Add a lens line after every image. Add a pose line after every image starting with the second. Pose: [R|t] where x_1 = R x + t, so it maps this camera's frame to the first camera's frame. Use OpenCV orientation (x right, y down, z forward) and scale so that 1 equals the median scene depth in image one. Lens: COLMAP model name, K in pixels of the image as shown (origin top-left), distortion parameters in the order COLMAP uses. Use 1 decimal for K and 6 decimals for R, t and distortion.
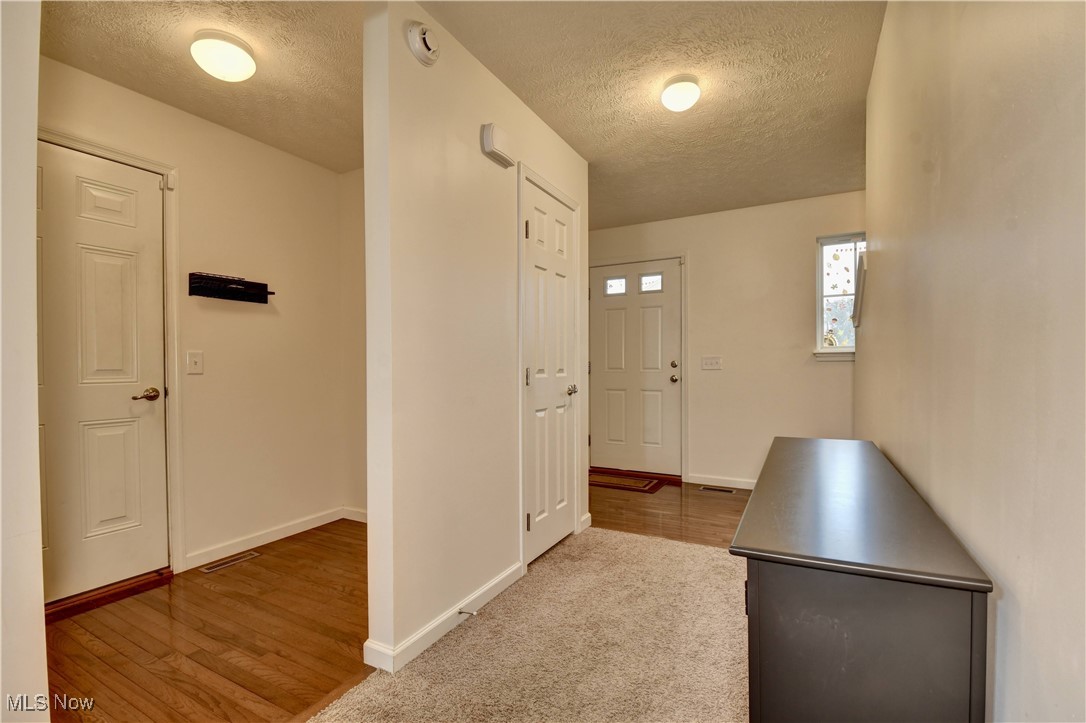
lens RADIAL K [[473.1, 0, 539.5], [0, 473.1, 368.7], [0, 0, 1]] dist [-0.018415, -0.003288]
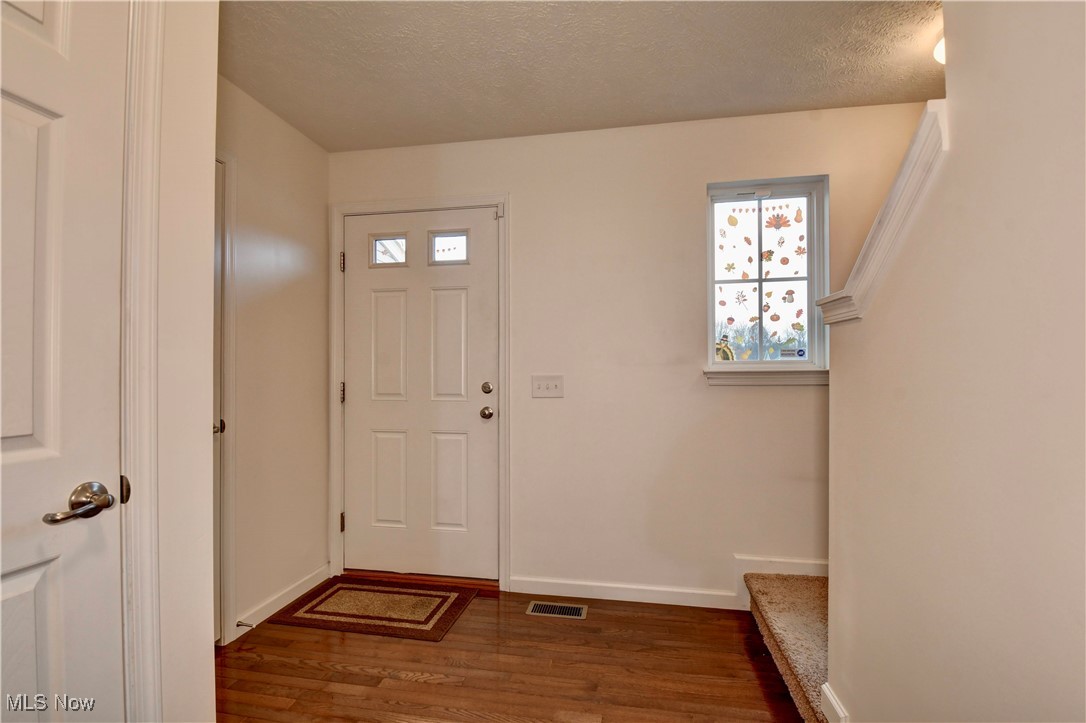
lens RADIAL K [[473.1, 0, 543.5], [0, 473.1, 366.5], [0, 0, 1]] dist [-0.018415, -0.003288]
pose [[0.945879, 0.008101, 0.324419, 0.170463], [-0.000613, 0.999731, -0.023176, -0.023726], [-0.324519, 0.021723, 0.945630, 0.447440]]
